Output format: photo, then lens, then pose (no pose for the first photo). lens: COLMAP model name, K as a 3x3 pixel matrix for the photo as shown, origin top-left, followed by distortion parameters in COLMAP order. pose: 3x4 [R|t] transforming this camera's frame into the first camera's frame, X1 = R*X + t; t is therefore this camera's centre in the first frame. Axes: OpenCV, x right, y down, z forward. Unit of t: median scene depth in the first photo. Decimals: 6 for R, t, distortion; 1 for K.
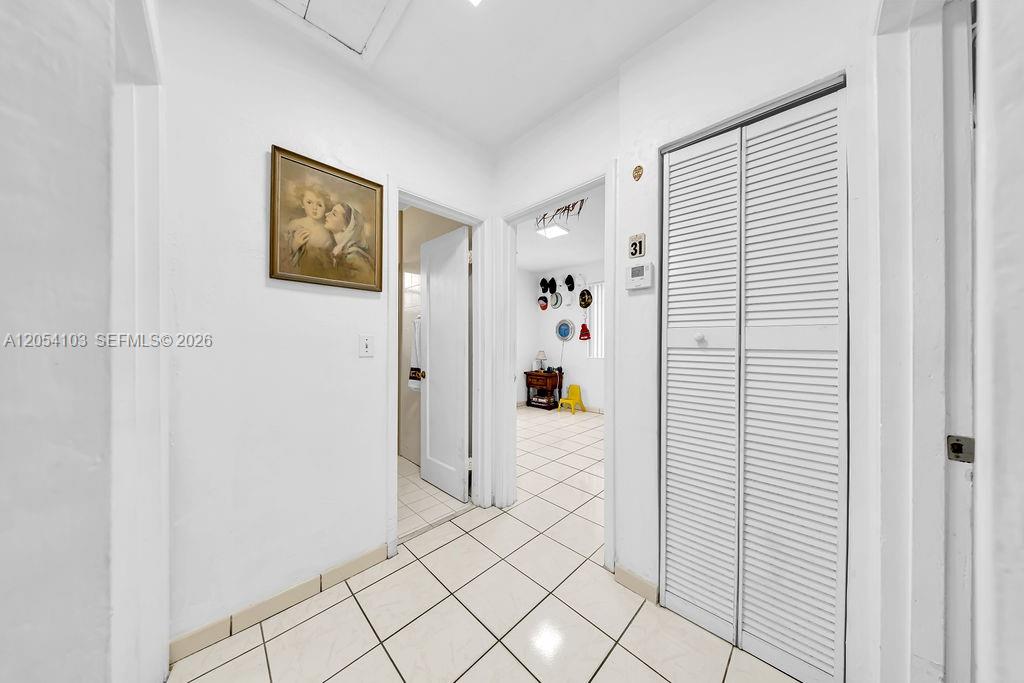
lens RADIAL K [[306.4, 0, 508.1], [0, 306.4, 342.3], [0, 0, 1]] dist [-0.005092, -0.000088]
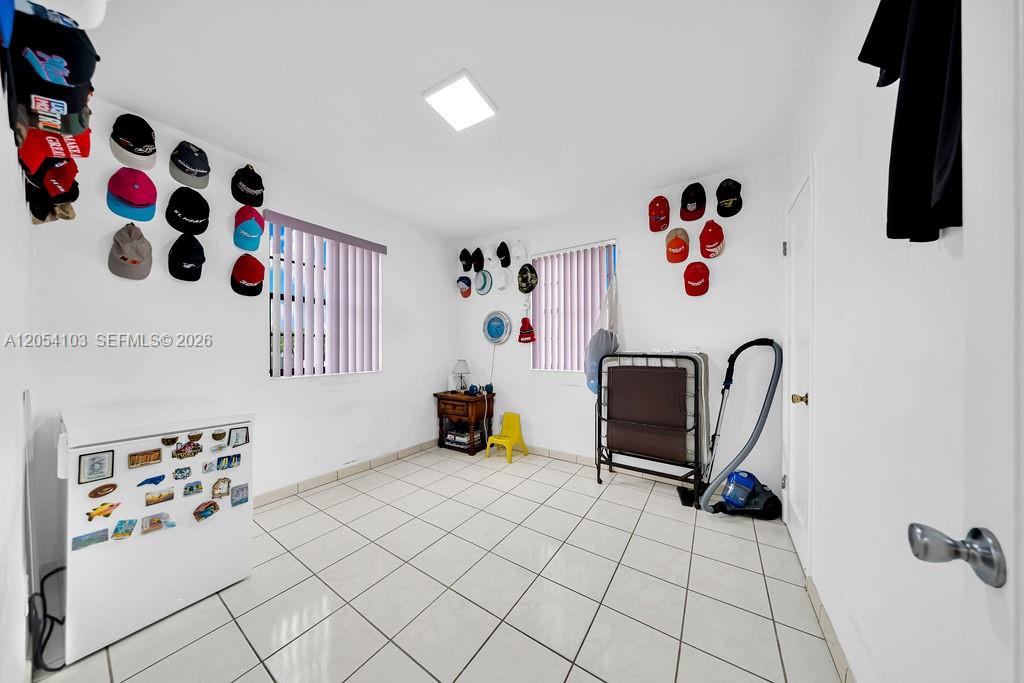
lens RADIAL K [[306.4, 0, 509.1], [0, 306.4, 347.5], [0, 0, 1]] dist [-0.005092, -0.000088]
pose [[0.980240, -0.008132, 0.197647, 0.083207], [0.006256, 0.999929, 0.010118, -0.003927], [-0.197715, -0.008681, 0.980221, 0.362279]]
